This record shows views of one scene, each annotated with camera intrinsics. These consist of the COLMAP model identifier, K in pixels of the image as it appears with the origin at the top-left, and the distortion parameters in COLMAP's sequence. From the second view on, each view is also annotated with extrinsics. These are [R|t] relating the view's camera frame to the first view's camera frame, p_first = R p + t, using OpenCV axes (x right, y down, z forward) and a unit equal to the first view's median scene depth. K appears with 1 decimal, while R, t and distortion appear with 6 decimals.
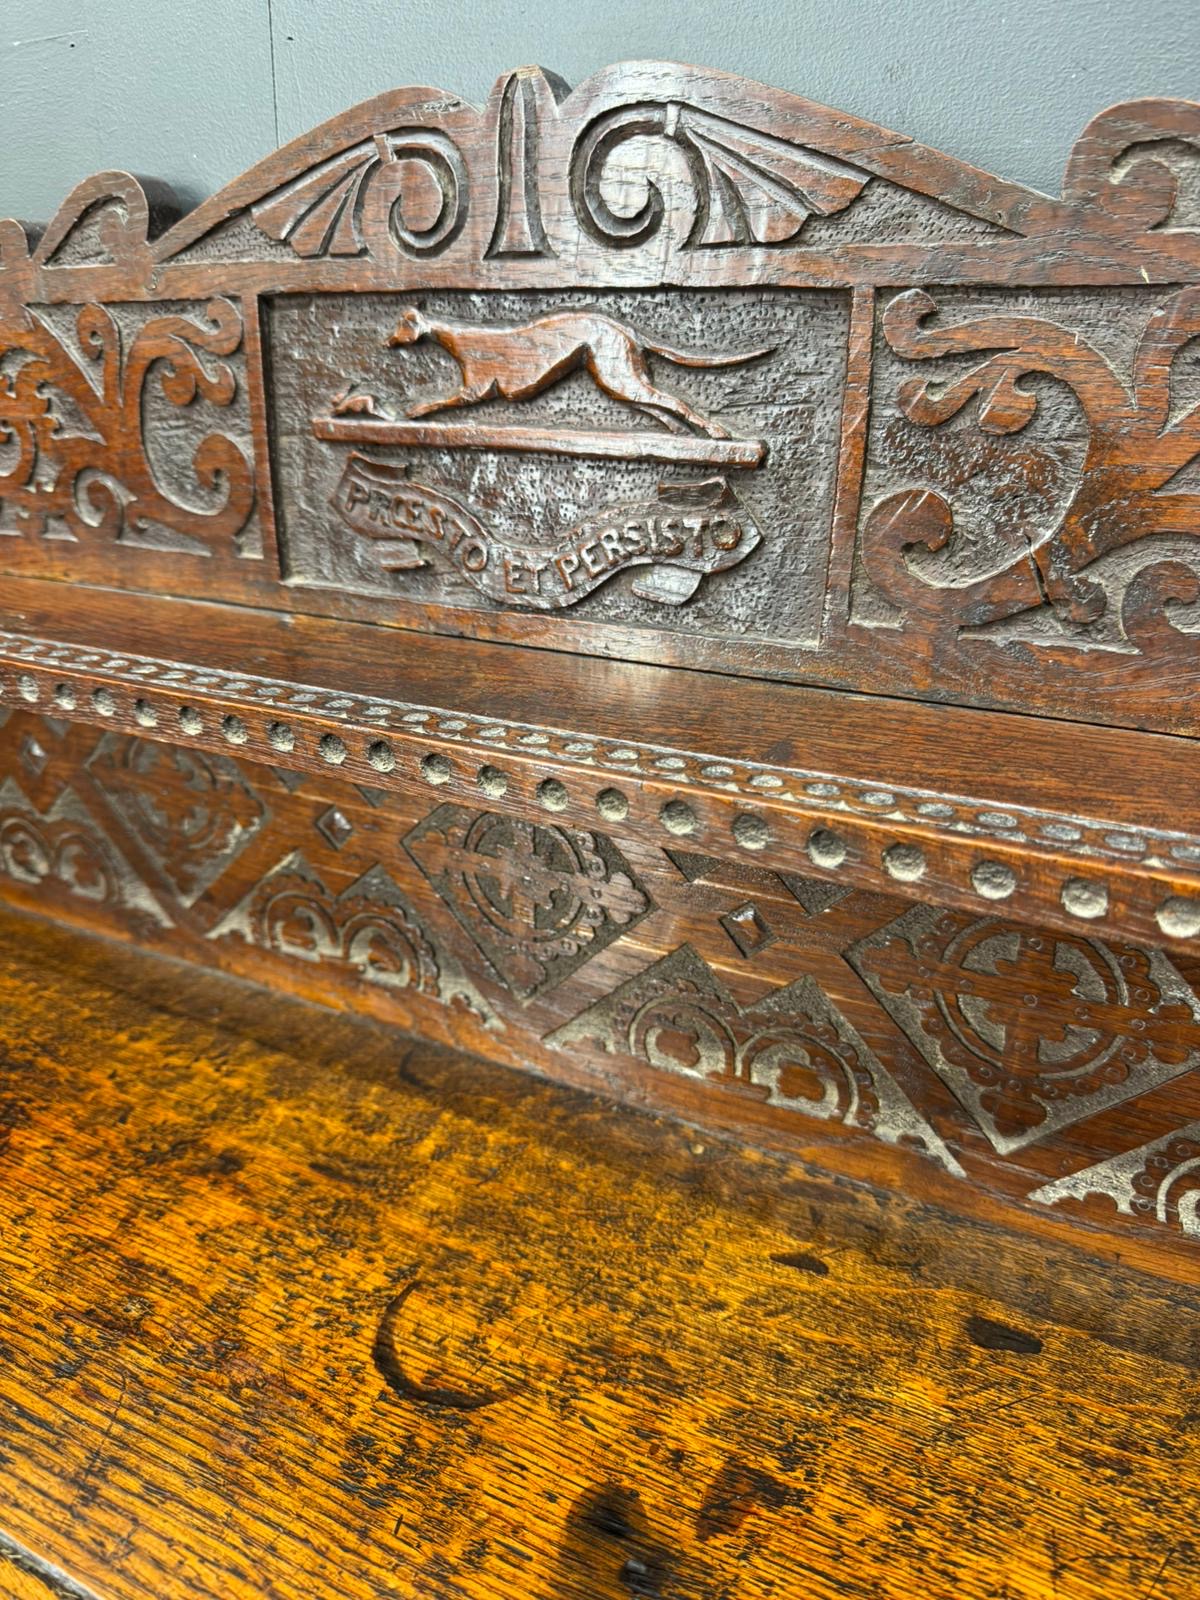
lens RADIAL K [[1181.7, 0, 593.4], [0, 1181.7, 788.8], [0, 0, 1]] dist [-0.007926, -0.020775]
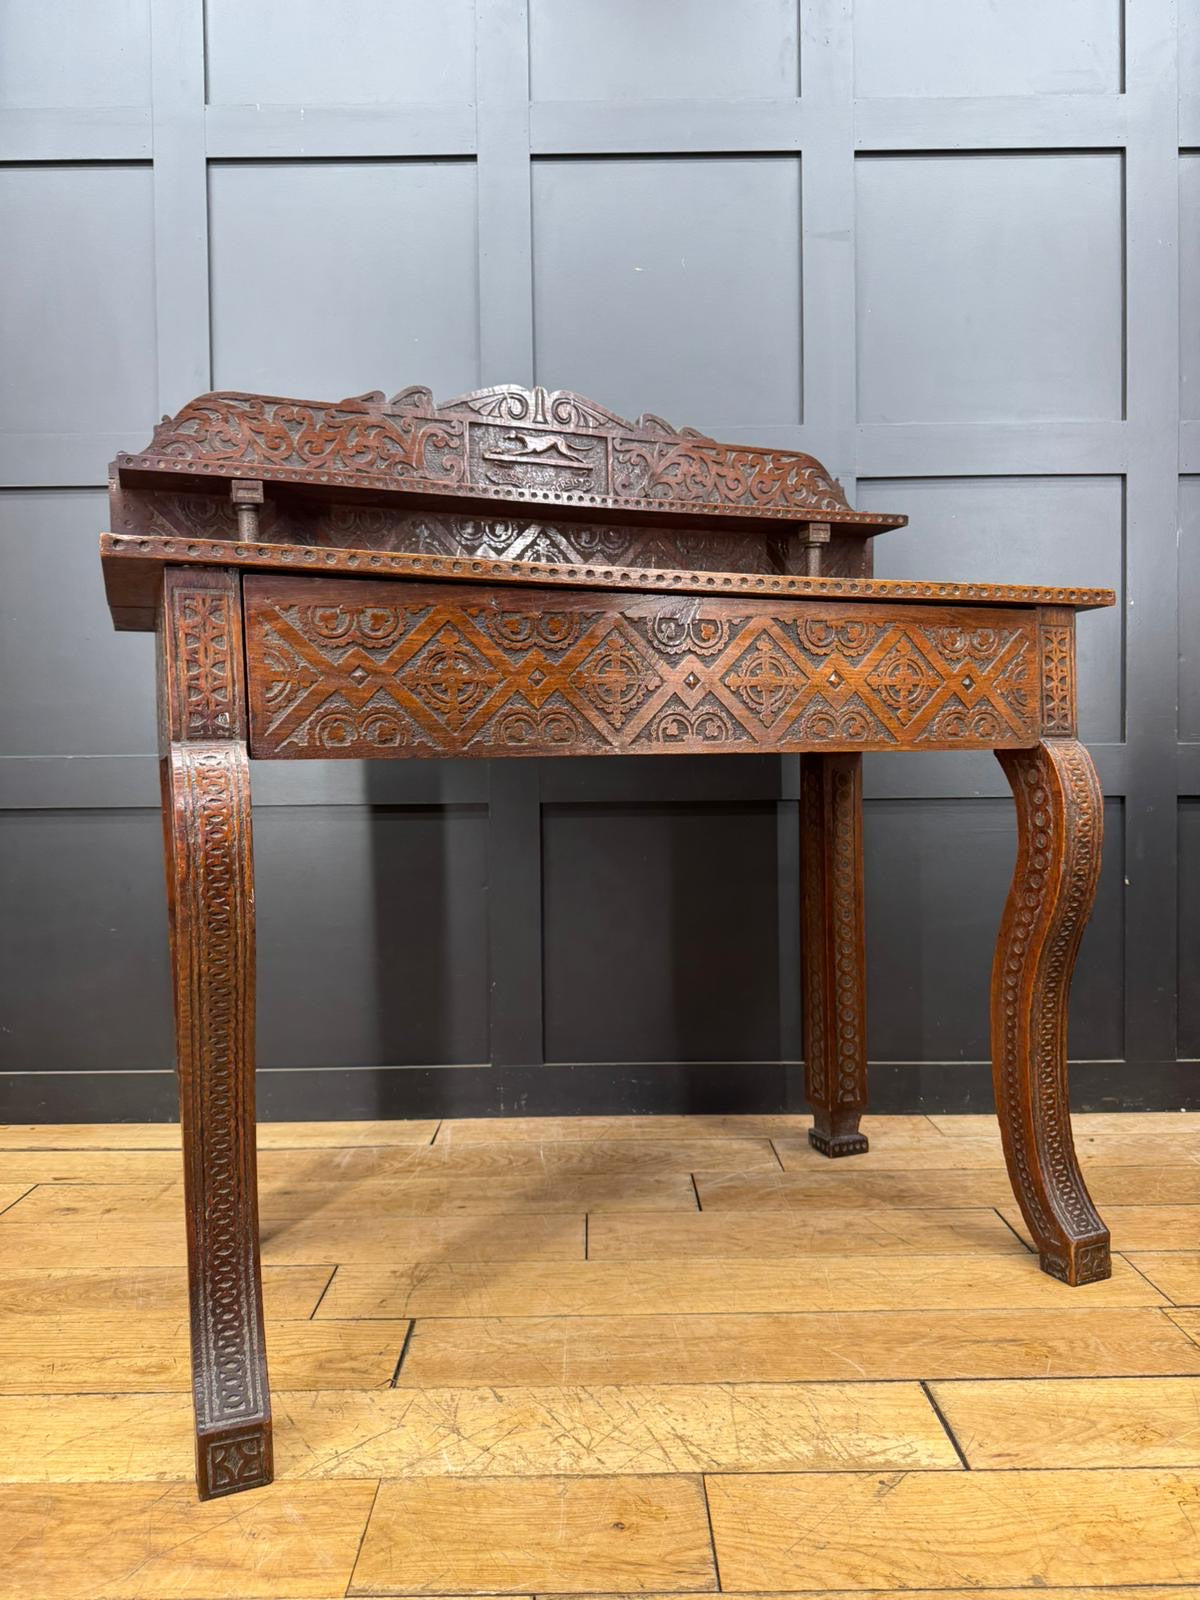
lens RADIAL K [[1120.7, 0, 593.4], [0, 1120.7, 800.8], [0, 0, 1]] dist [0.062819, -0.038723]
pose [[0.648043, -0.040659, 0.760517, -3.460927], [0.285957, 0.938504, -0.193491, 1.924358], [-0.705882, 0.342866, 0.619818, -1.449383]]
